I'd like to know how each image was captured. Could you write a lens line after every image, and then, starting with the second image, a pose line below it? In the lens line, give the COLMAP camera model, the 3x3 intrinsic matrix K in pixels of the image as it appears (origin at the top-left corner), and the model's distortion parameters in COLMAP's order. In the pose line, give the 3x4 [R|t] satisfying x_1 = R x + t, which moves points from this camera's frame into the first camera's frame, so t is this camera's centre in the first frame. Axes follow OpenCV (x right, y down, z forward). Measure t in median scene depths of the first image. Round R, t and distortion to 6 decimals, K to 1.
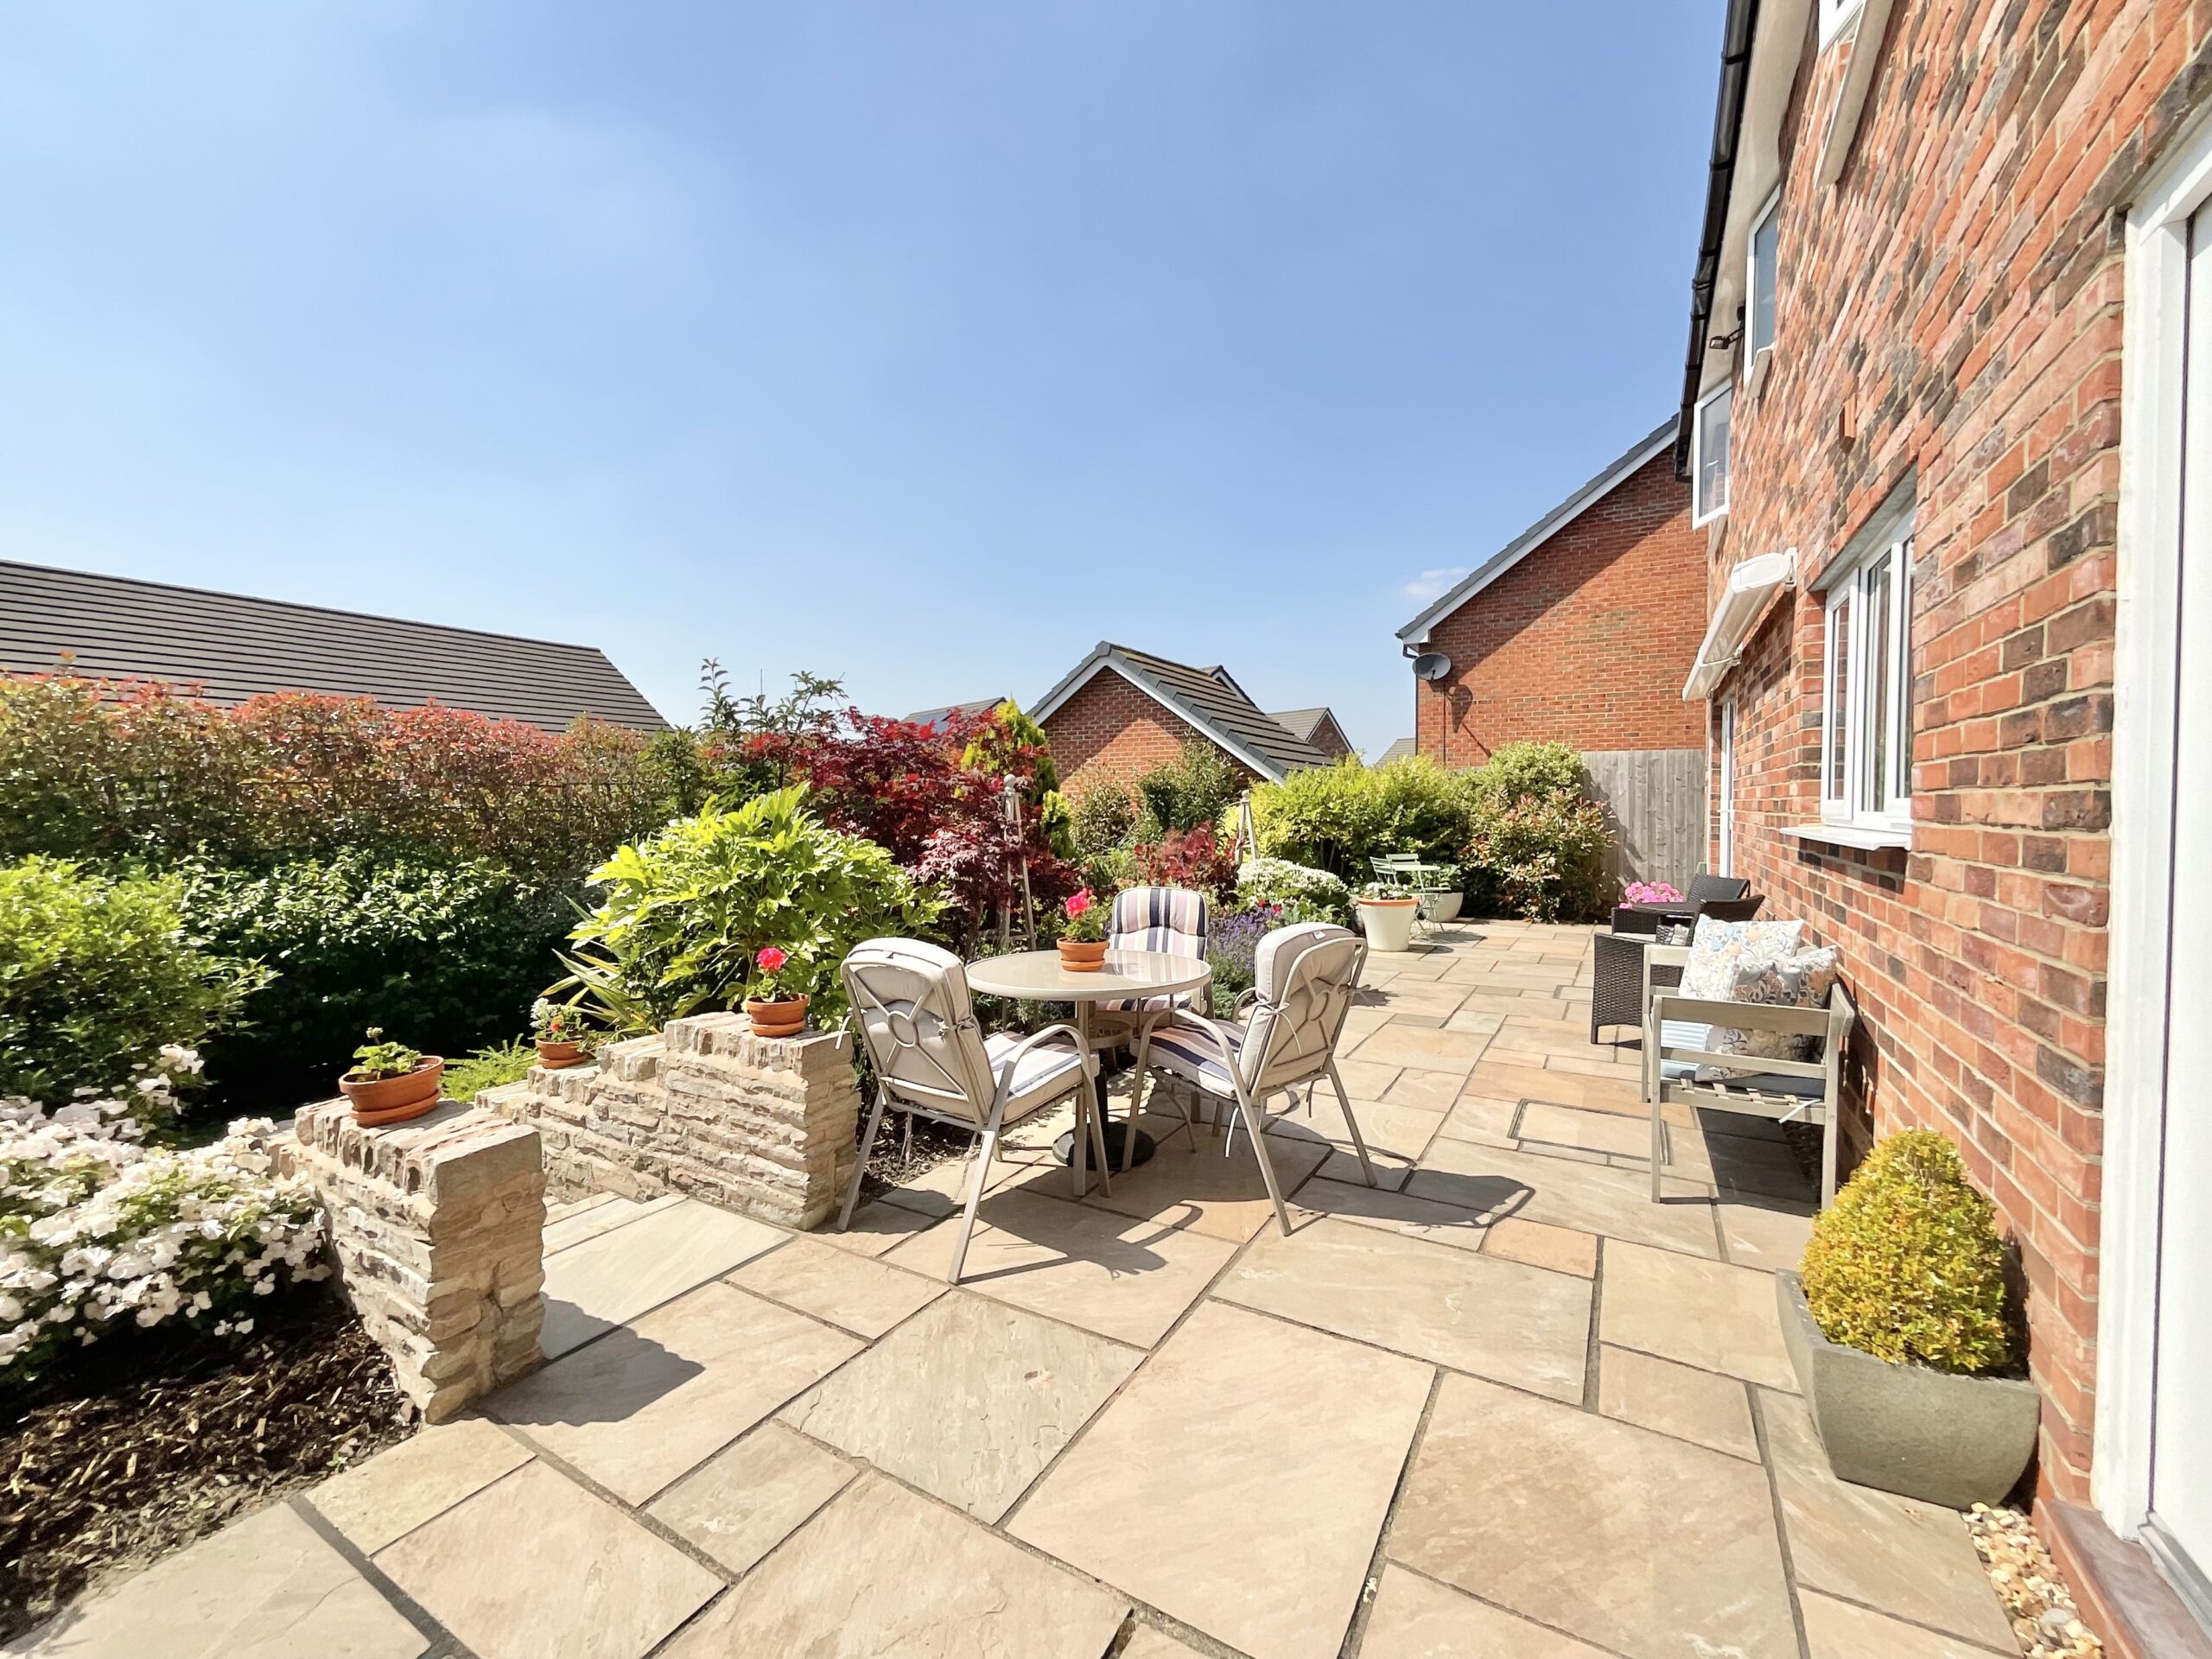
lens RADIAL K [[899.1, 0, 1106.0], [0, 899.1, 829.5], [0, 0, 1]] dist [0.004360, -0.003301]
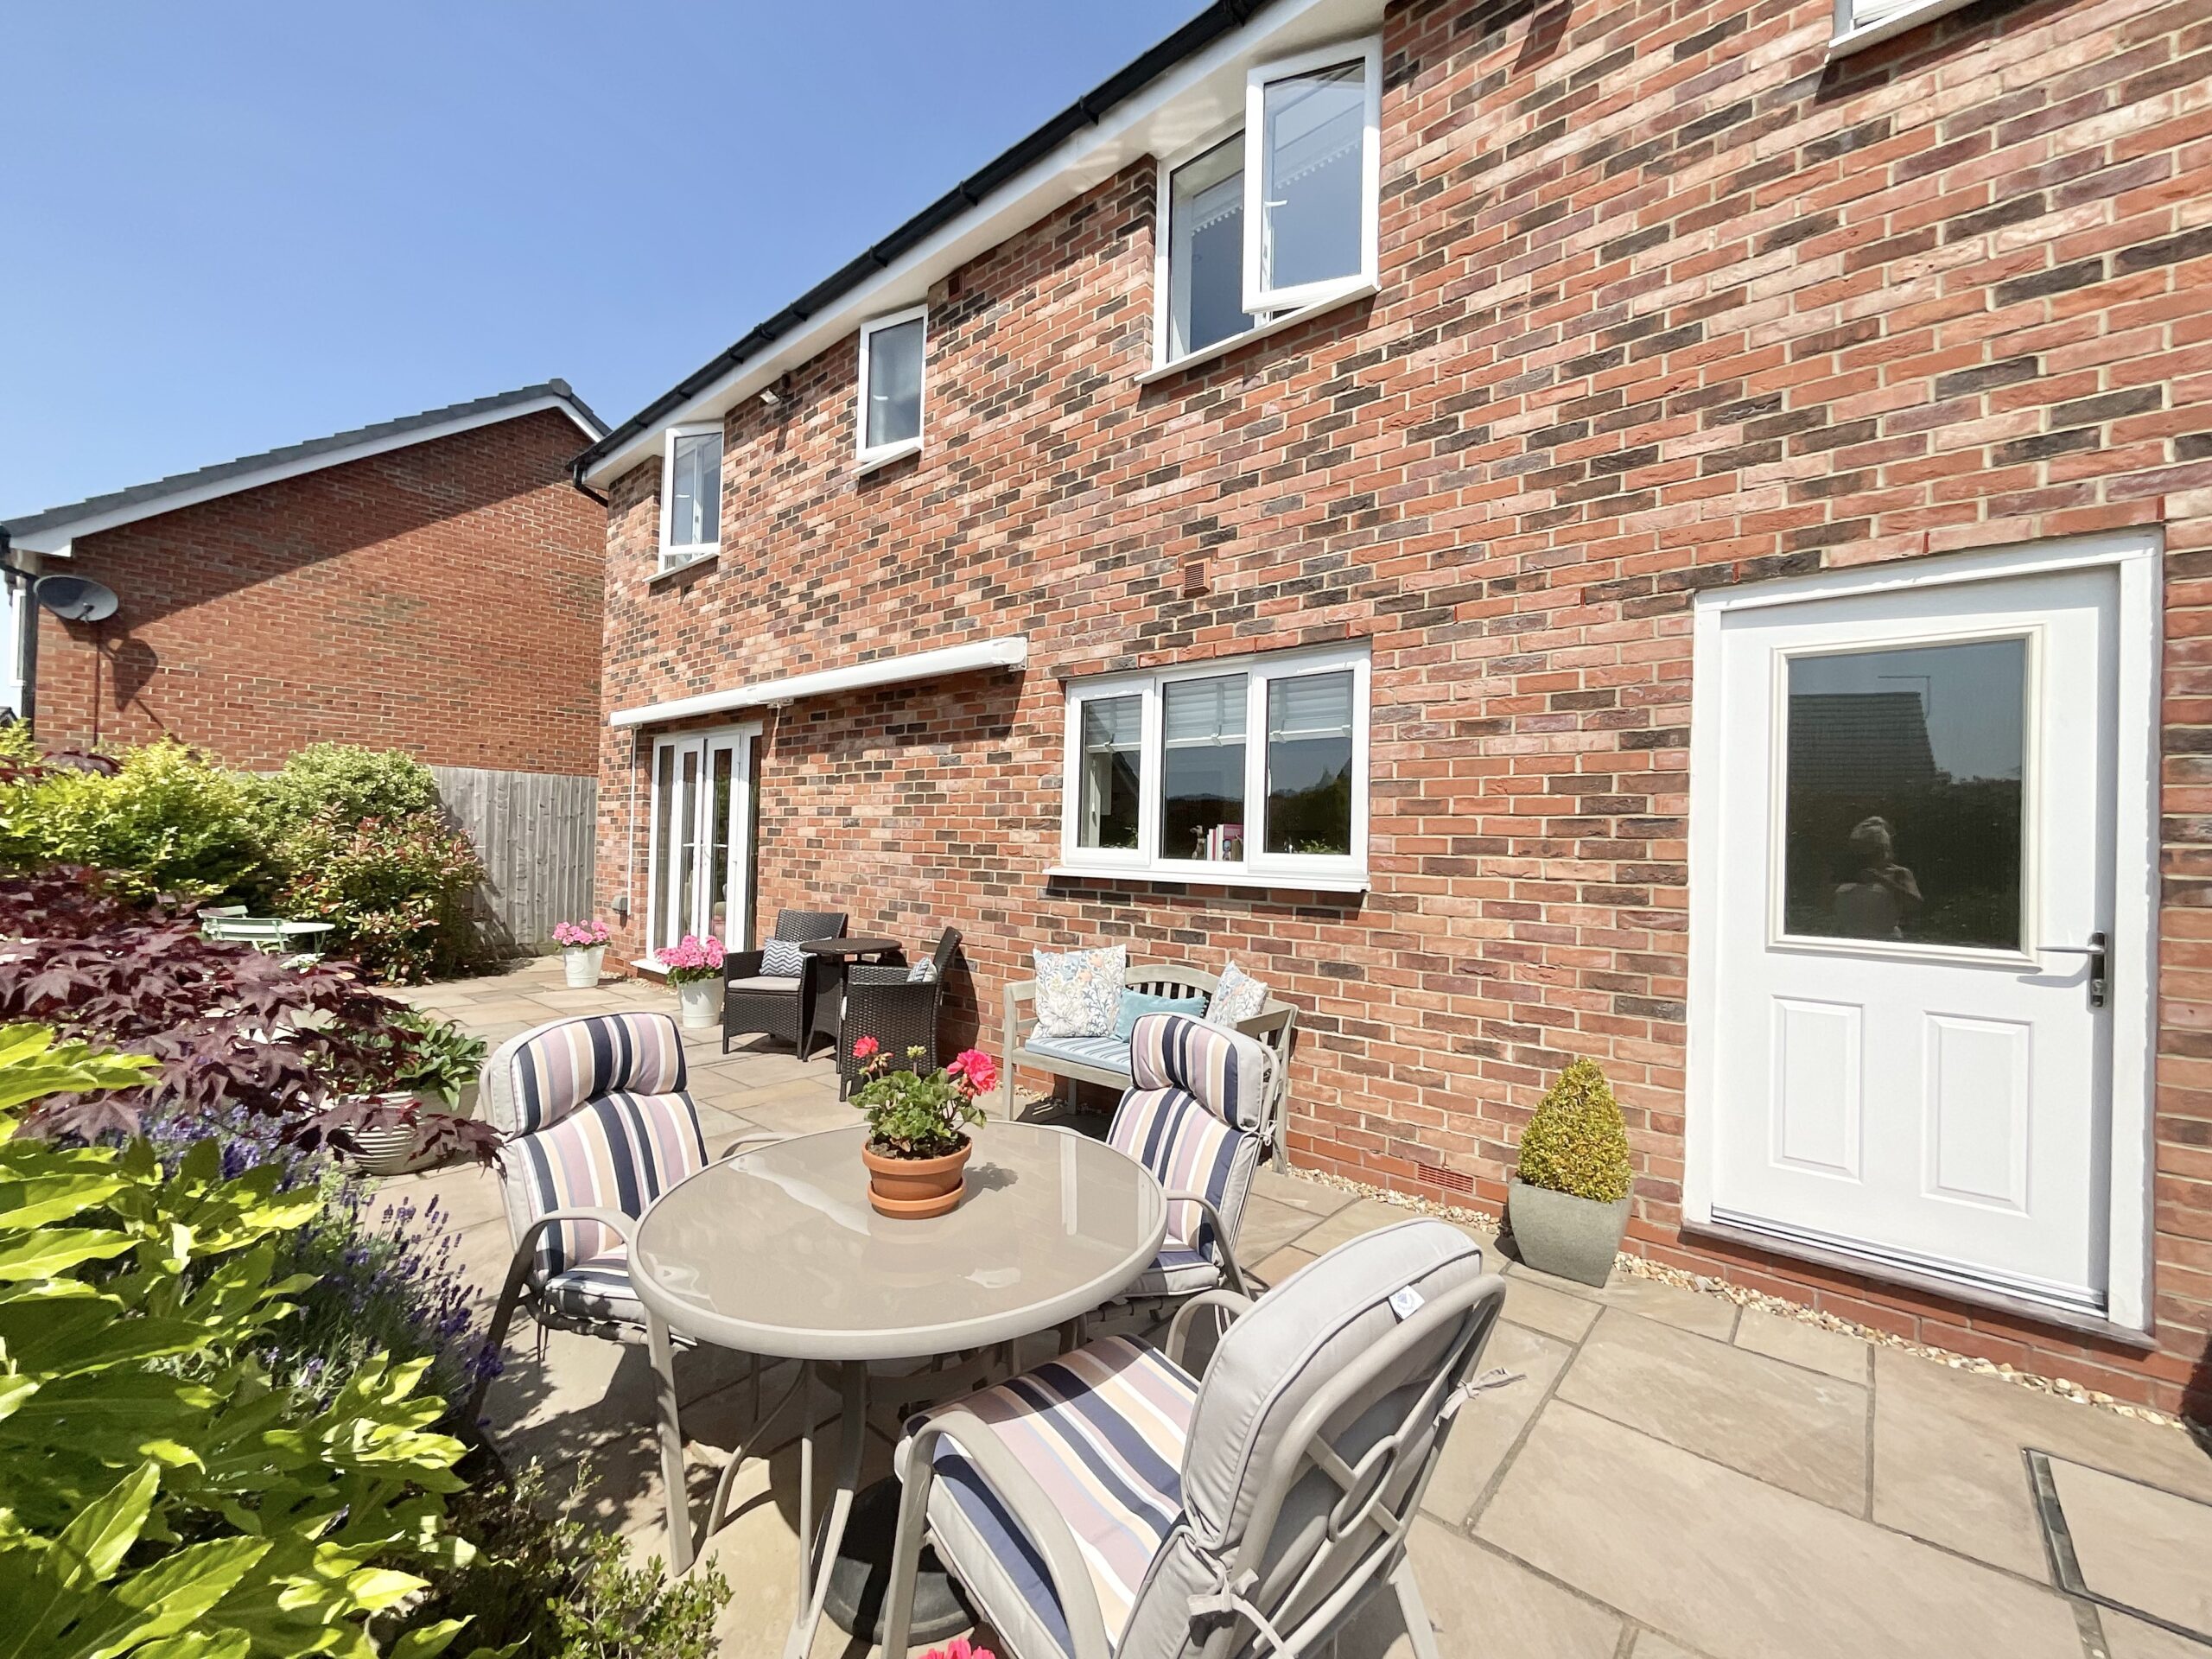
lens RADIAL K [[899.1, 0, 1106.0], [0, 899.1, 829.5], [0, 0, 1]] dist [0.004360, -0.003301]
pose [[0.179116, 0.019577, 0.983633, -0.157084], [0.001905, 0.999793, -0.020246, -0.011861], [-0.983826, 0.005500, 0.179042, 0.262998]]
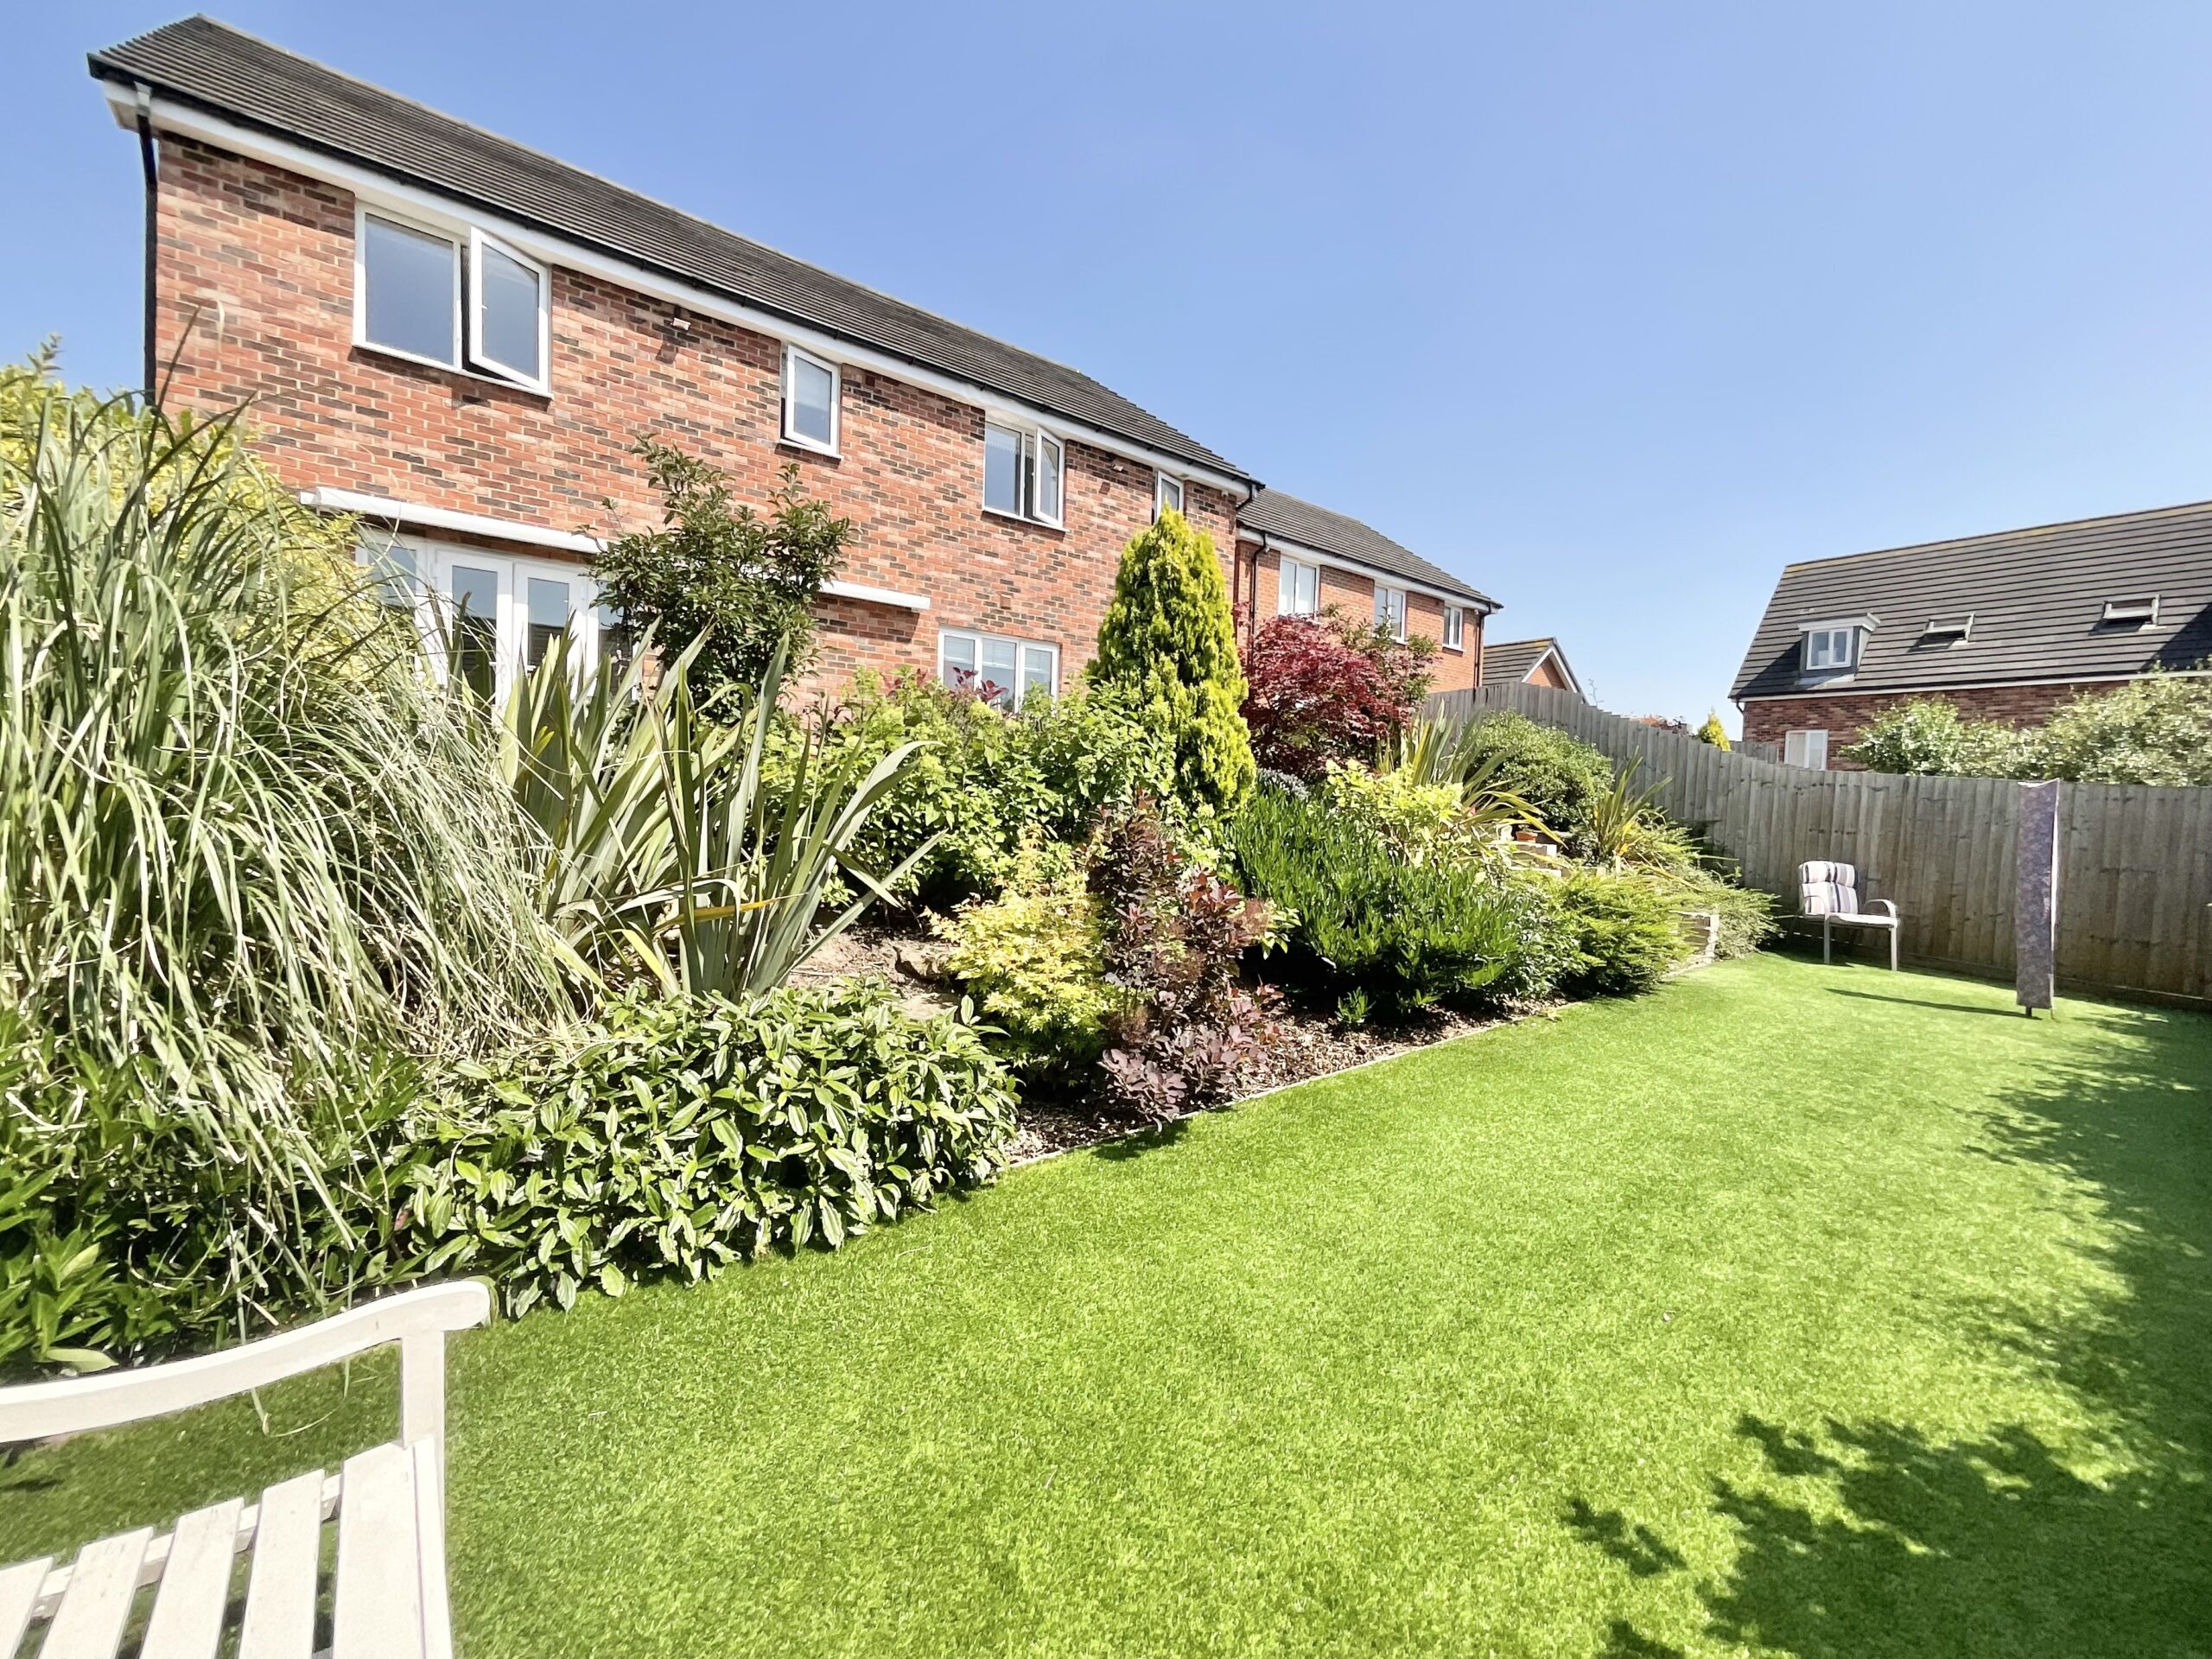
lens RADIAL K [[906.4, 0, 1101.5], [0, 906.4, 827.7], [0, 0, 1]] dist [-0.000003, 0.000806]
pose [[-0.931913, -0.041517, 0.360298, -0.249714], [-0.023836, 0.998290, 0.053381, 0.069945], [-0.361898, 0.041158, -0.931309, 1.241705]]
